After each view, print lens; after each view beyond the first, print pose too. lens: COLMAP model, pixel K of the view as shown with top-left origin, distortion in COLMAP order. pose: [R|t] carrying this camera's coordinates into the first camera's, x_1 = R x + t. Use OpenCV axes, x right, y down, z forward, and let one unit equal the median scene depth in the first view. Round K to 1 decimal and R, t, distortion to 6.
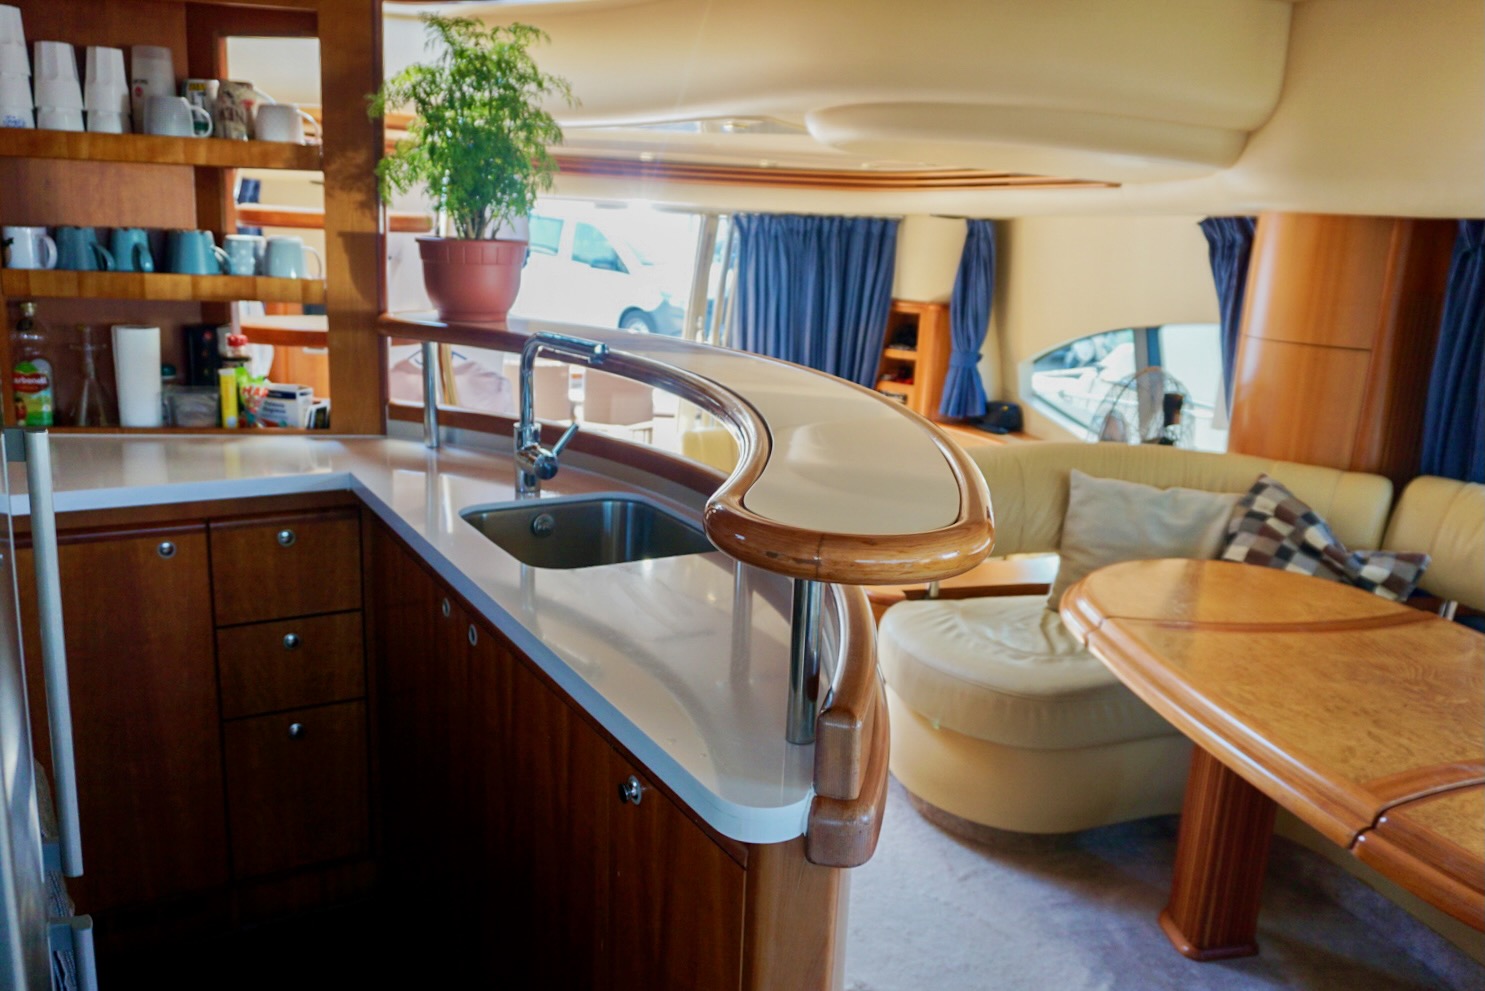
lens RADIAL K [[1151.5, 0, 742.5], [0, 1151.5, 495.5], [0, 0, 1]] dist [-0.033304, 0.015733]
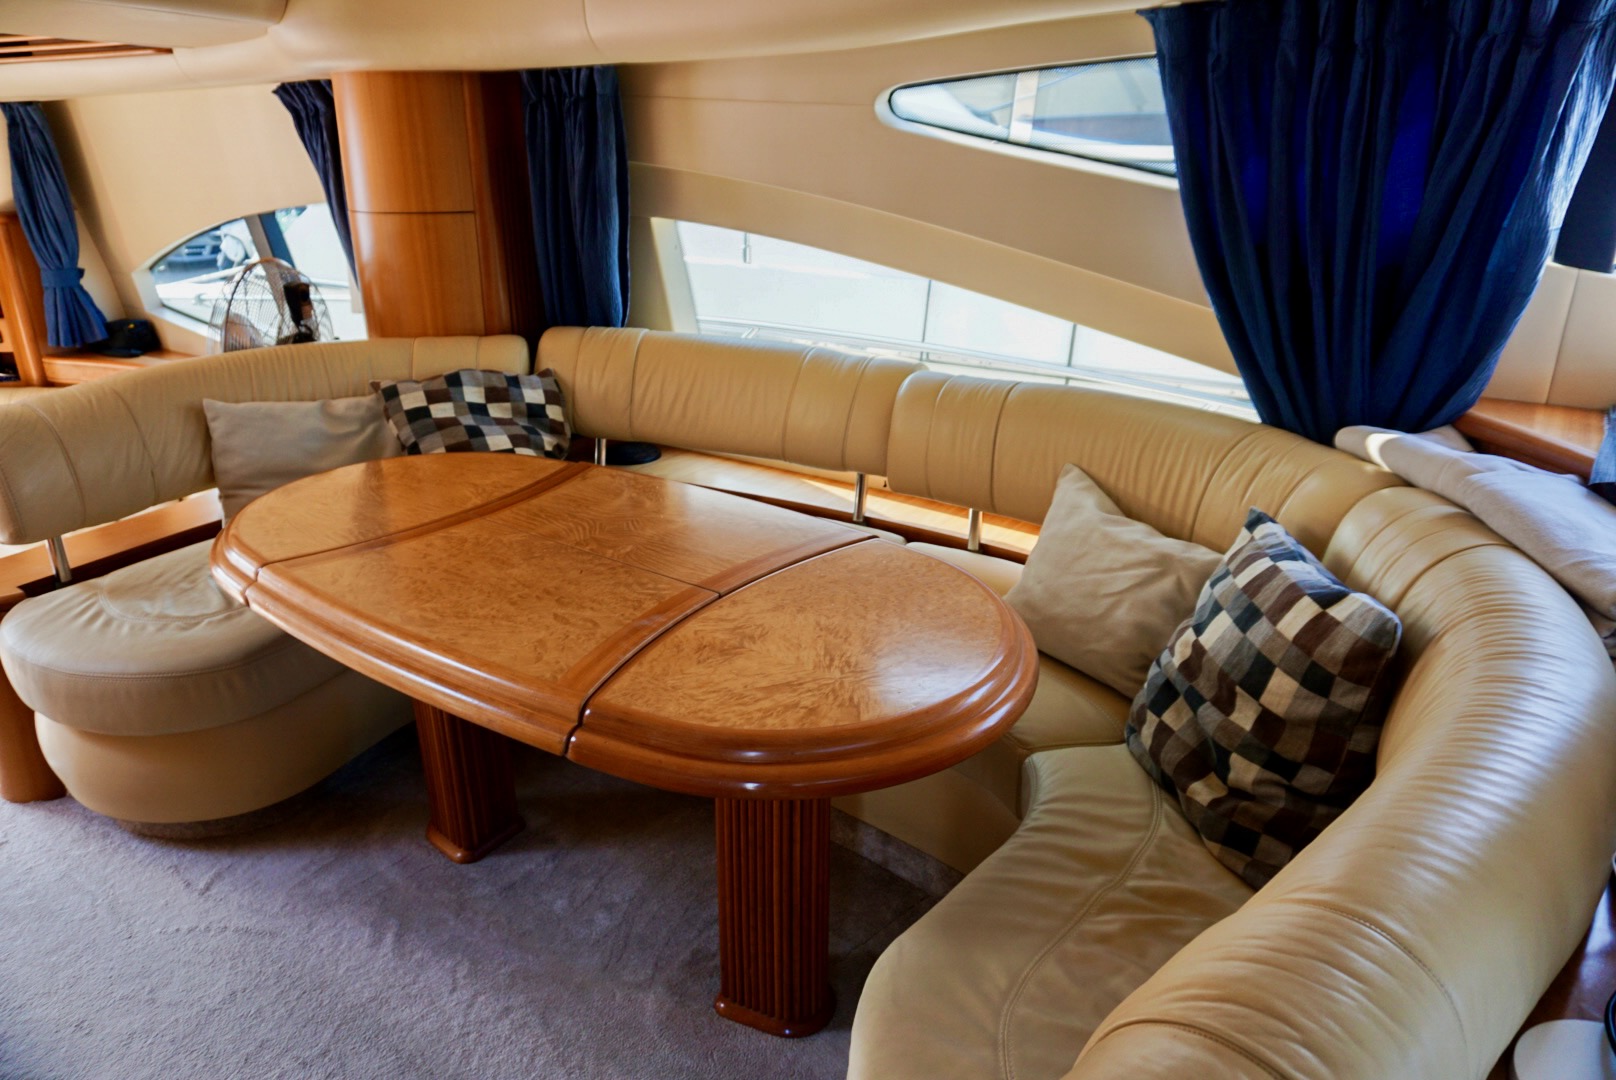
lens RADIAL K [[1112.3, 0, 806.2], [0, 1112.3, 573.1], [0, 0, 1]] dist [-0.006161, -0.002328]
pose [[0.714588, -0.309960, 0.627128, 0.082932], [0.197869, 0.949428, 0.243793, -0.009309], [-0.670979, -0.050122, 0.739781, 0.110491]]
